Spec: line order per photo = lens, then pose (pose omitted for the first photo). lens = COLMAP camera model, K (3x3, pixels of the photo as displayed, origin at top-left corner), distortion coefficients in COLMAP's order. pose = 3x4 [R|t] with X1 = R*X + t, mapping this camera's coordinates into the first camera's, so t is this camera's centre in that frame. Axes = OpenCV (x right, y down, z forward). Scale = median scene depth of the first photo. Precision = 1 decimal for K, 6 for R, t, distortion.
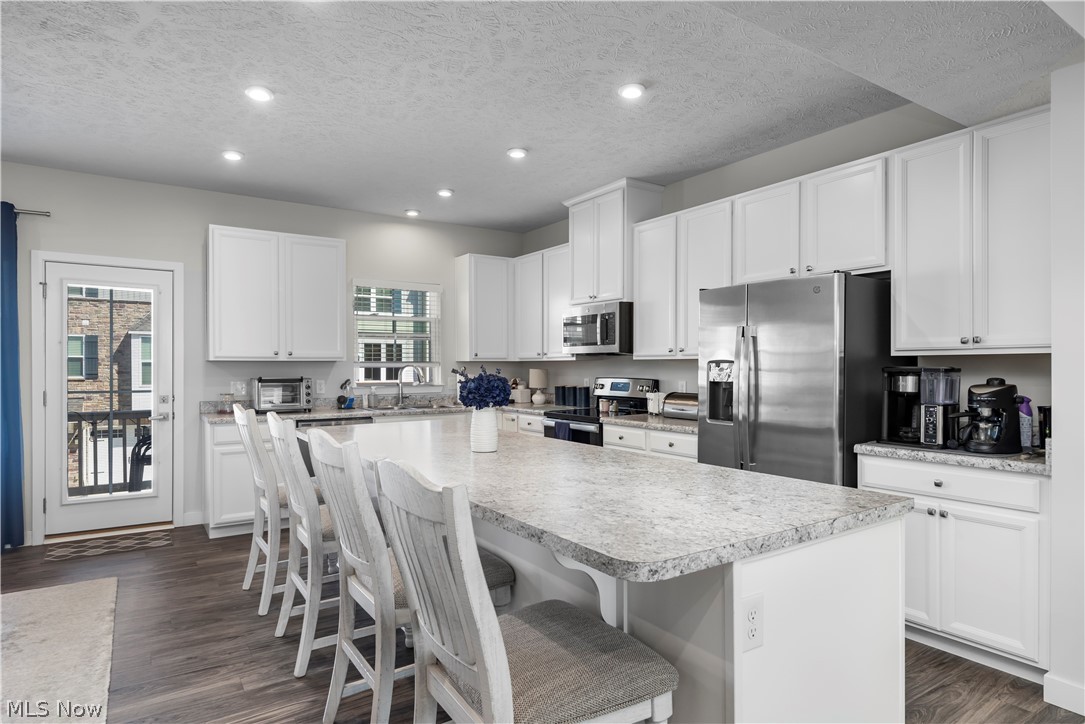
lens RADIAL K [[613.9, 0, 542.9], [0, 613.9, 372.2], [0, 0, 1]] dist [-0.002514, -0.000894]
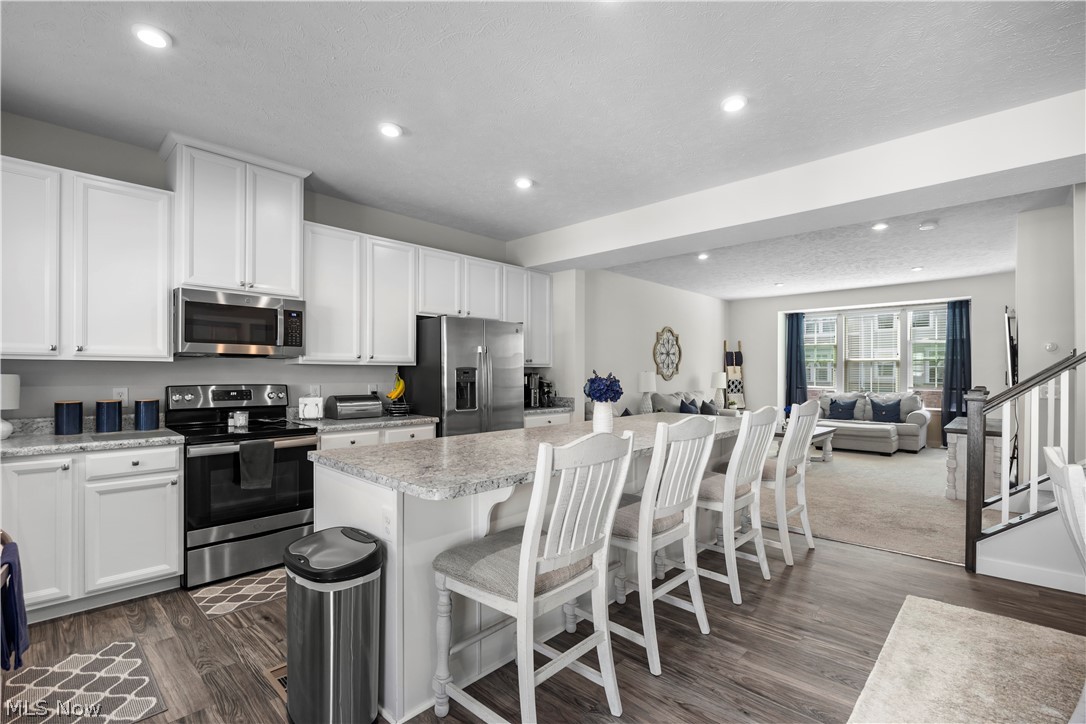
lens RADIAL K [[493.9, 0, 538.7], [0, 493.9, 372.8], [0, 0, 1]] dist [-0.013992, -0.000034]
pose [[-0.219645, 0.000688, 0.975580, -0.671591], [0.006915, 0.999976, 0.000852, -0.004779], [-0.975555, 0.006933, -0.219645, 0.815797]]
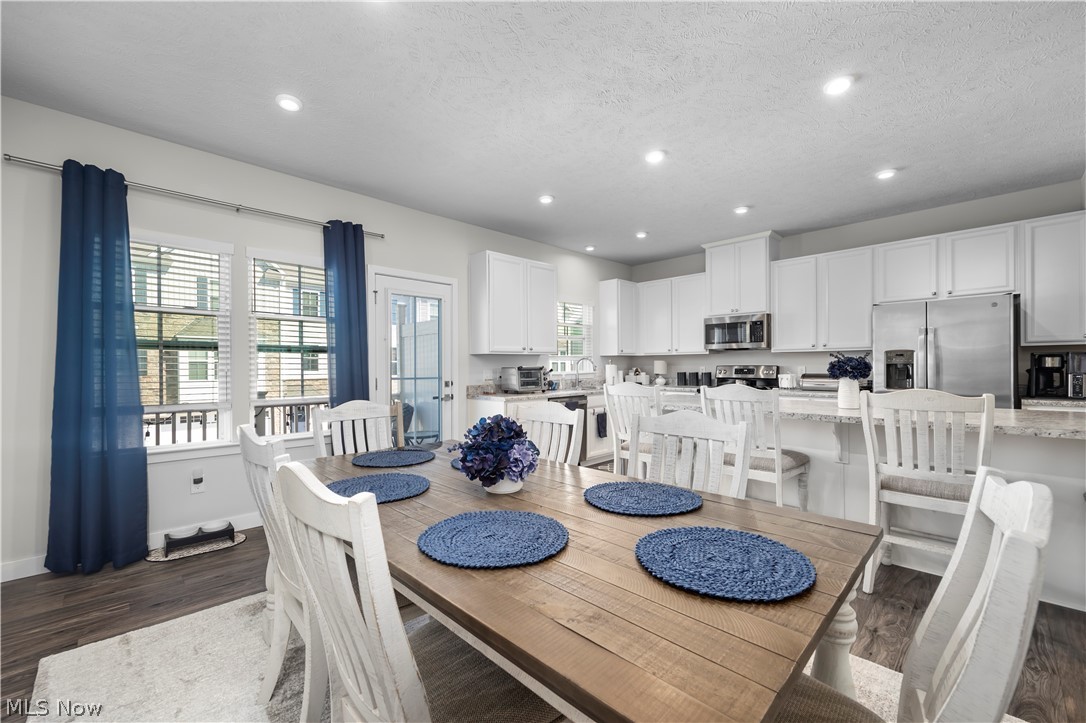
lens RADIAL K [[431.9, 0, 538.8], [0, 431.9, 366.4], [0, 0, 1]] dist [-0.015597, -0.000079]
pose [[0.983859, -0.008497, 0.178744, -0.602517], [0.009790, 0.999932, -0.006356, 0.014918], [-0.178678, 0.008003, 0.983875, 0.075172]]
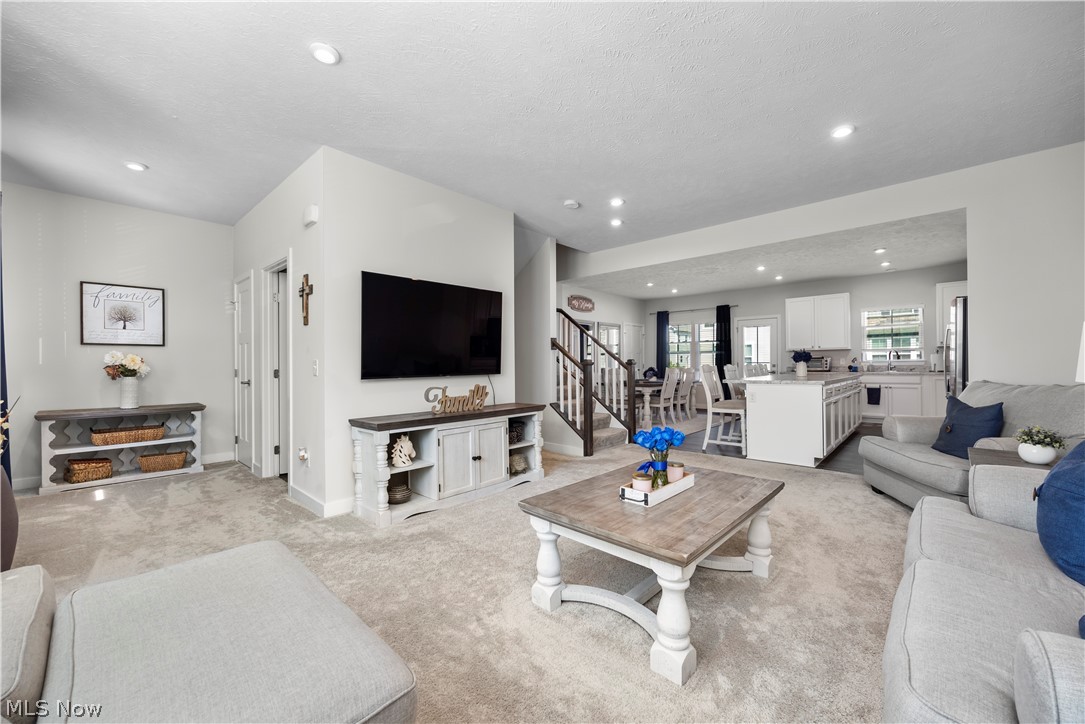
lens RADIAL K [[419.8, 0, 542.5], [0, 419.8, 362.0], [0, 0, 1]] dist [-0.002608, -0.000266]
pose [[0.236628, -0.006874, -0.971576, 0.963792], [0.003185, 0.999975, -0.006299, 0.037491], [0.971595, -0.001604, 0.236644, -0.444788]]
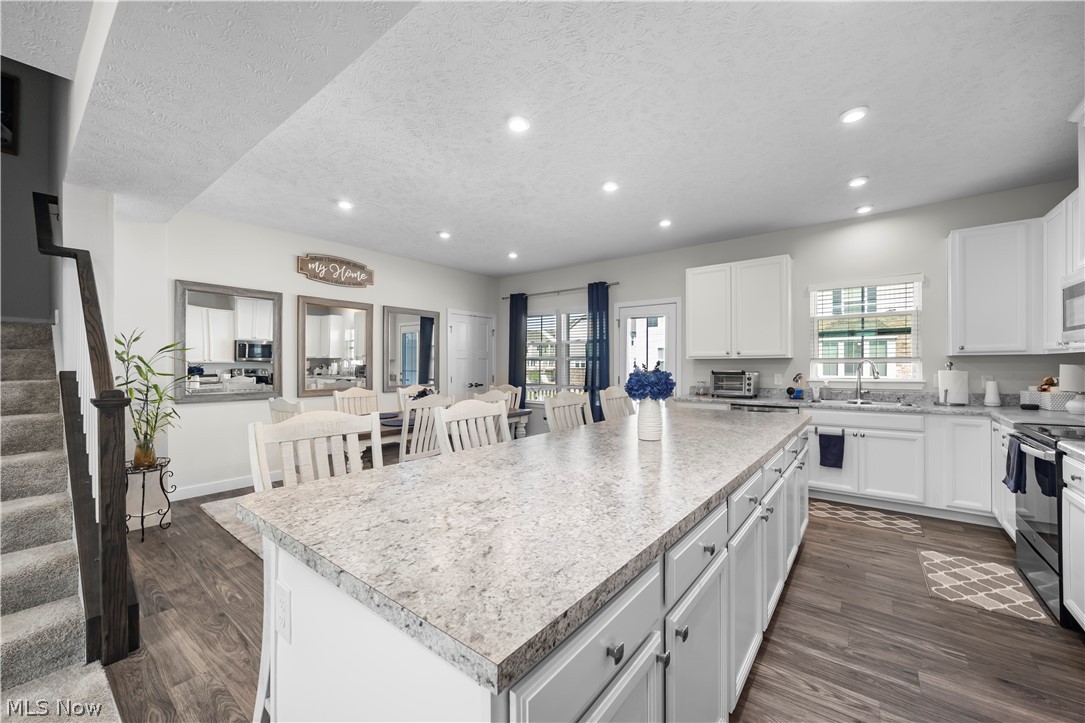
lens RADIAL K [[418.6, 0, 541.6], [0, 418.6, 366.9], [0, 0, 1]] dist [-0.003106, -0.000289]
pose [[0.310345, 0.005505, -0.950608, 0.328405], [-0.005582, 0.999977, 0.003969, -0.001451], [0.950608, 0.004075, 0.310368, 0.344123]]
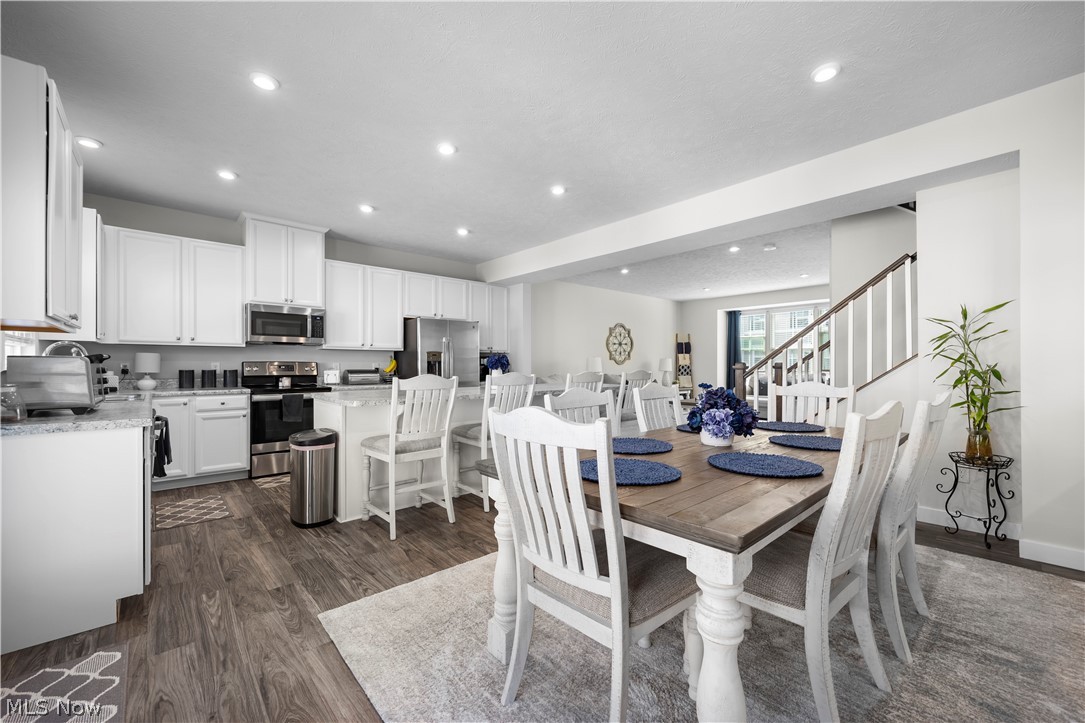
lens RADIAL K [[435.0, 0, 542.4], [0, 435.0, 364.8], [0, 0, 1]] dist [-0.000210, 0.000015]
pose [[-0.144732, 0.001894, 0.989469, -0.990284], [0.010315, 0.999947, -0.000405, 0.025111], [-0.989417, 0.010147, -0.144744, 0.629746]]
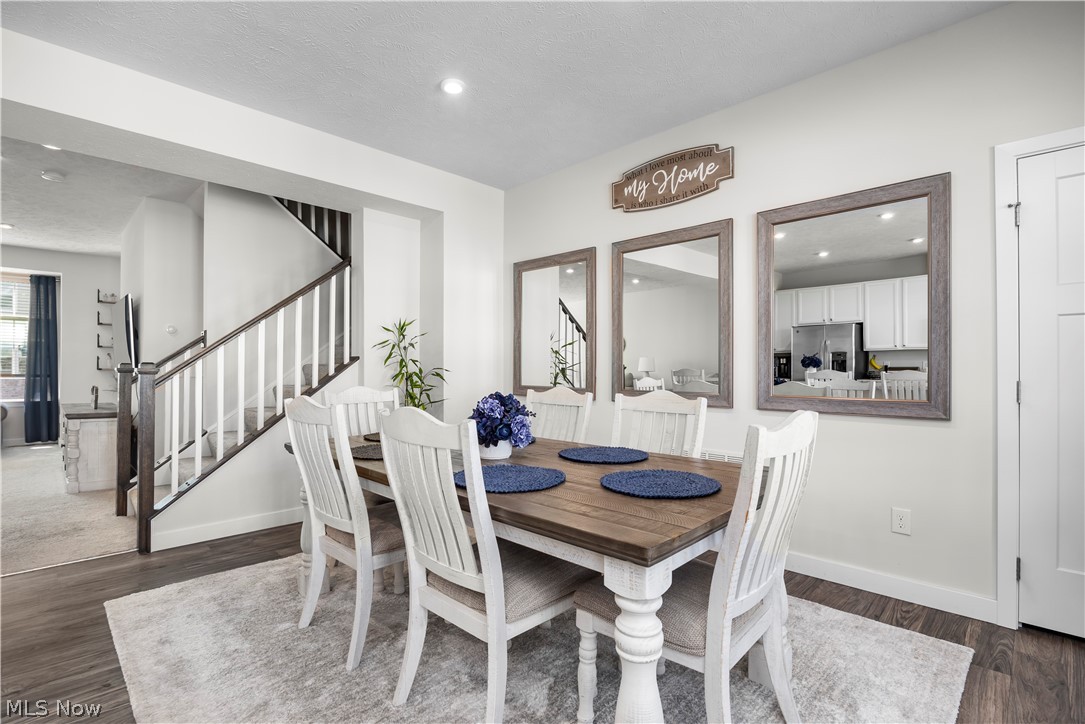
lens RADIAL K [[510.0, 0, 542.5], [0, 510.0, 362.0], [0, 0, 1]] dist [-0.012461, 0.000583]
pose [[-0.979219, -0.004131, -0.202764, -0.527025], [-0.003419, 0.999987, -0.003860, 0.022327], [0.202777, -0.003087, -0.979220, 0.847758]]
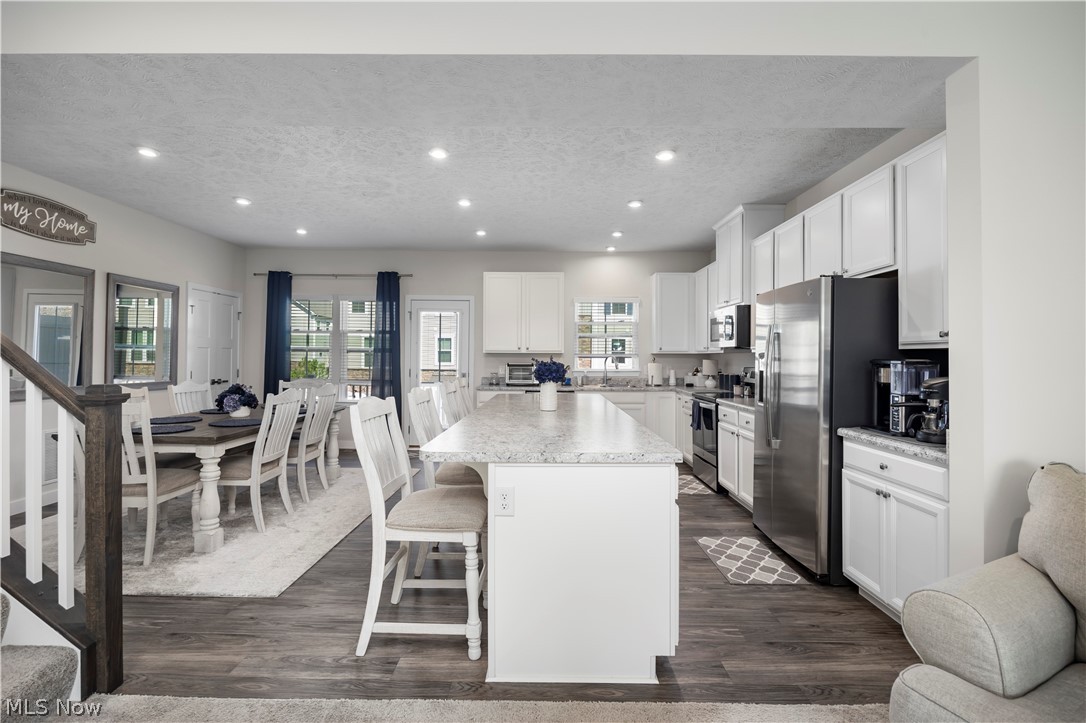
lens RADIAL K [[498.2, 0, 540.0], [0, 498.2, 355.5], [0, 0, 1]] dist [-0.011215, 0.000122]
pose [[0.826282, 0.004187, -0.563241, 0.356924], [-0.011807, 0.999881, -0.009888, 0.000117], [0.563133, 0.014820, 0.826233, -0.040662]]
